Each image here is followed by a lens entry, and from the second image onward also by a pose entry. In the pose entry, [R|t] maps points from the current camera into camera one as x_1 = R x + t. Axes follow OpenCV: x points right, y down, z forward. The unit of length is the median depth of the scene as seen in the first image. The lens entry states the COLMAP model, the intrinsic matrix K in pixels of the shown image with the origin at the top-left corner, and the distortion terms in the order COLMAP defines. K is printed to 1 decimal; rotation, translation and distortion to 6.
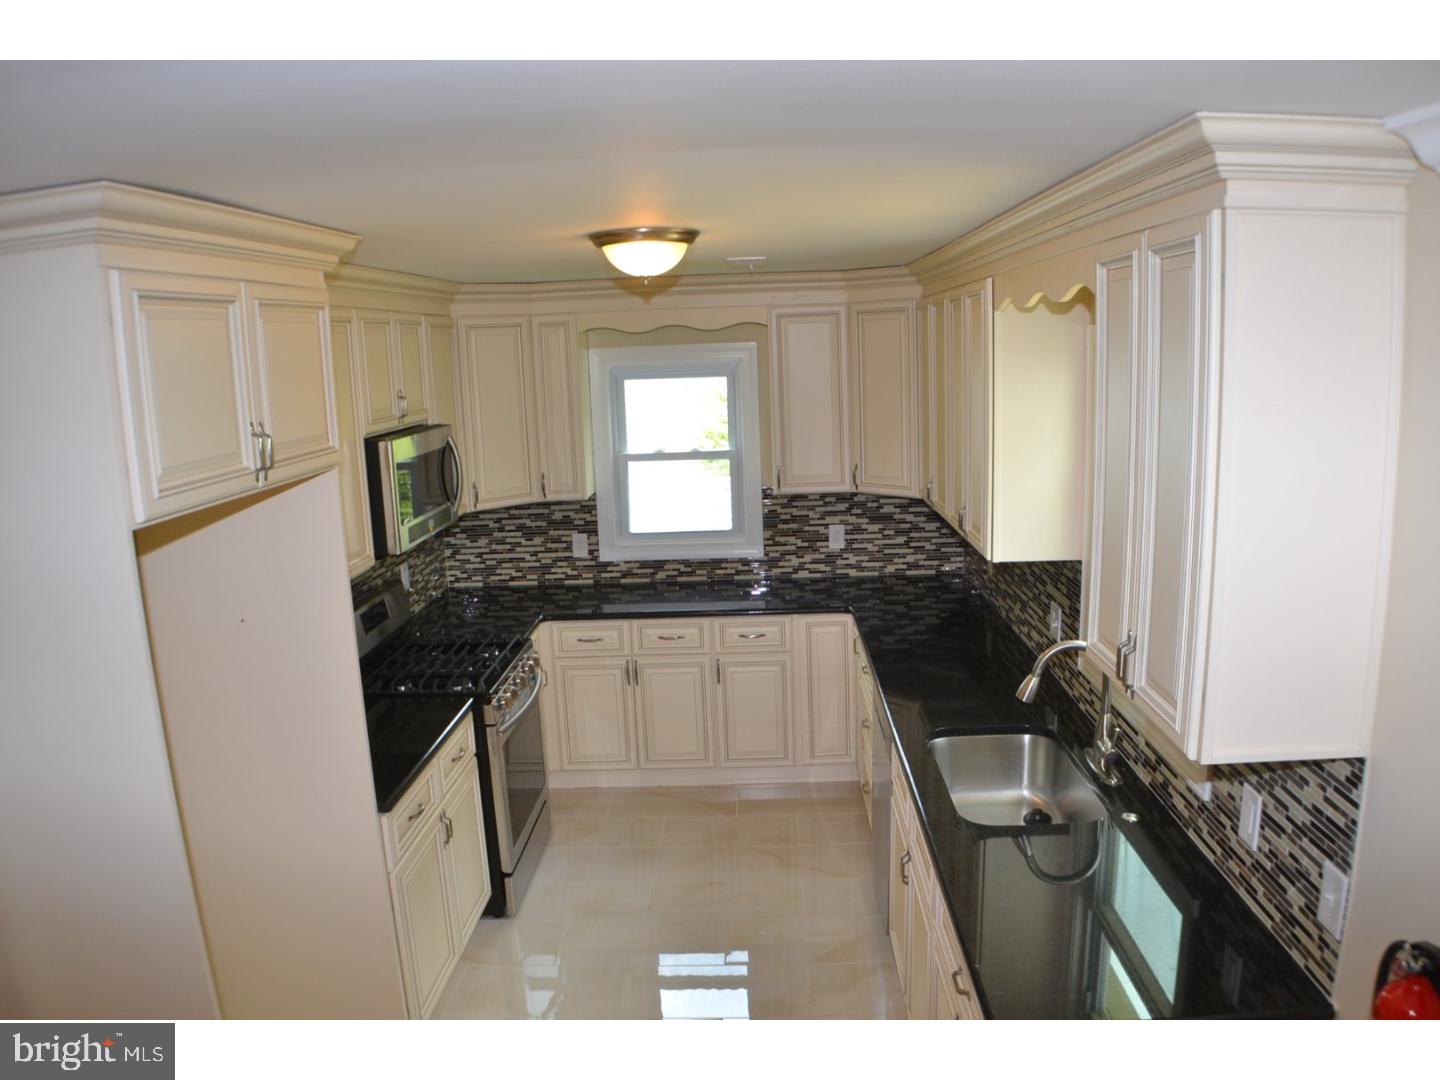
lens RADIAL K [[1063.0, 0, 720.0], [0, 1063.0, 540.0], [0, 0, 1]] dist [-0.168722, 0.044460]
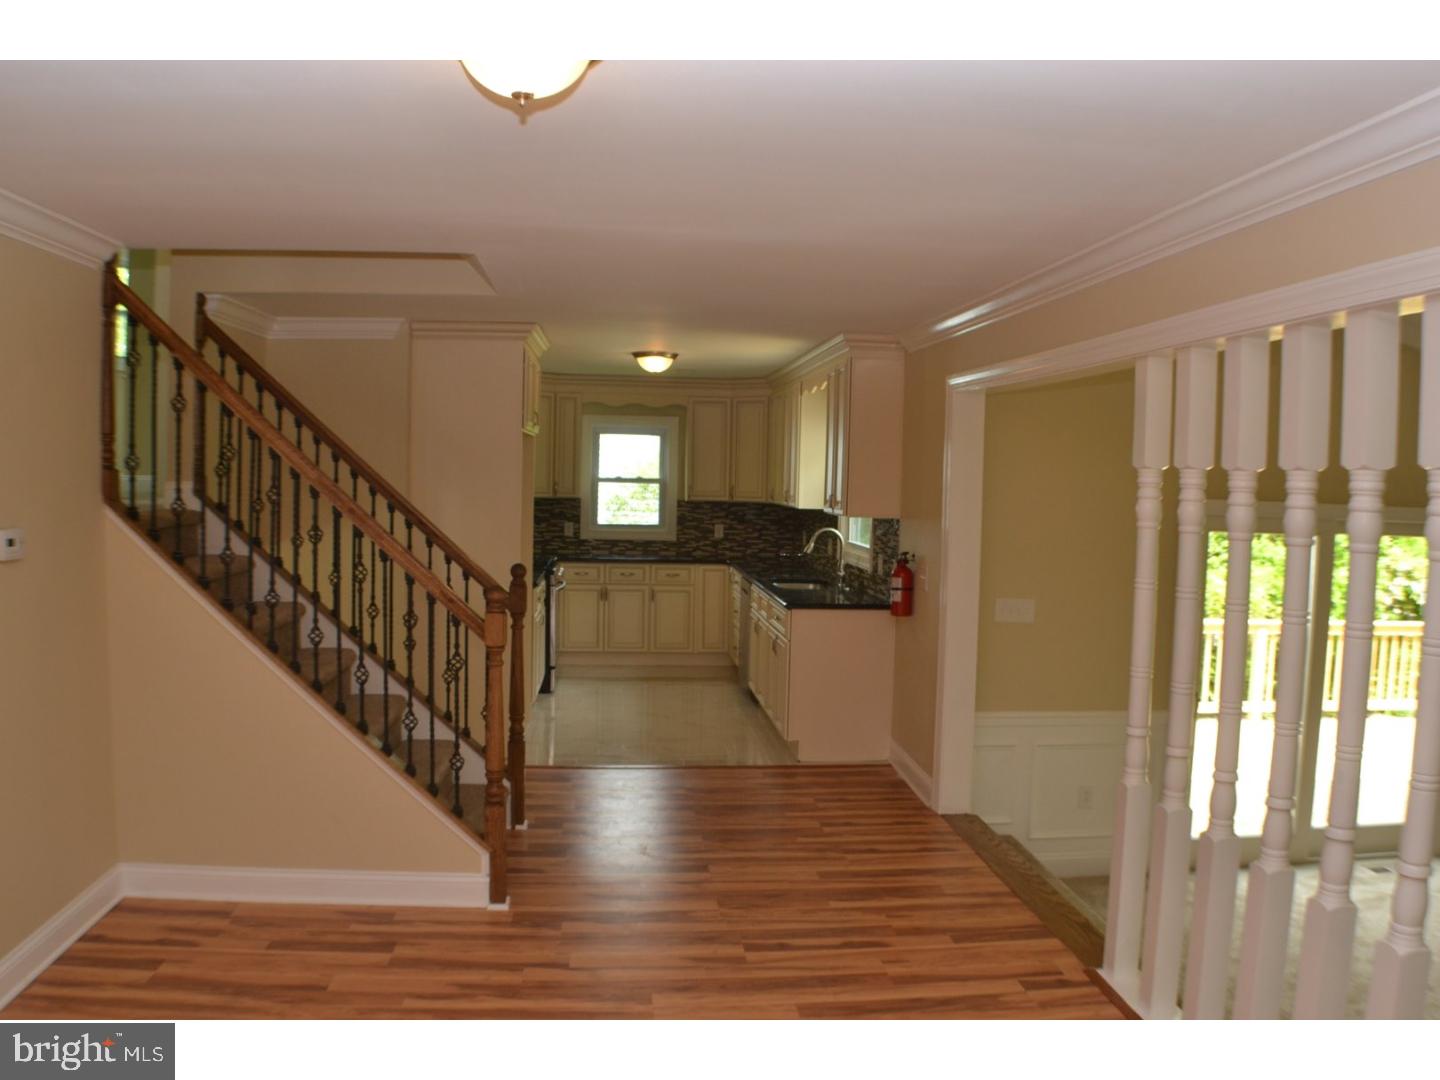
lens RADIAL K [[1157.8, 0, 720.0], [0, 1157.8, 540.0], [0, 0, 1]] dist [-0.164829, 0.009607]
pose [[0.989324, 0.051440, 0.136355, -0.145440], [-0.033860, 0.991164, -0.128249, 0.253753], [-0.141747, 0.122263, 0.982324, -0.853842]]
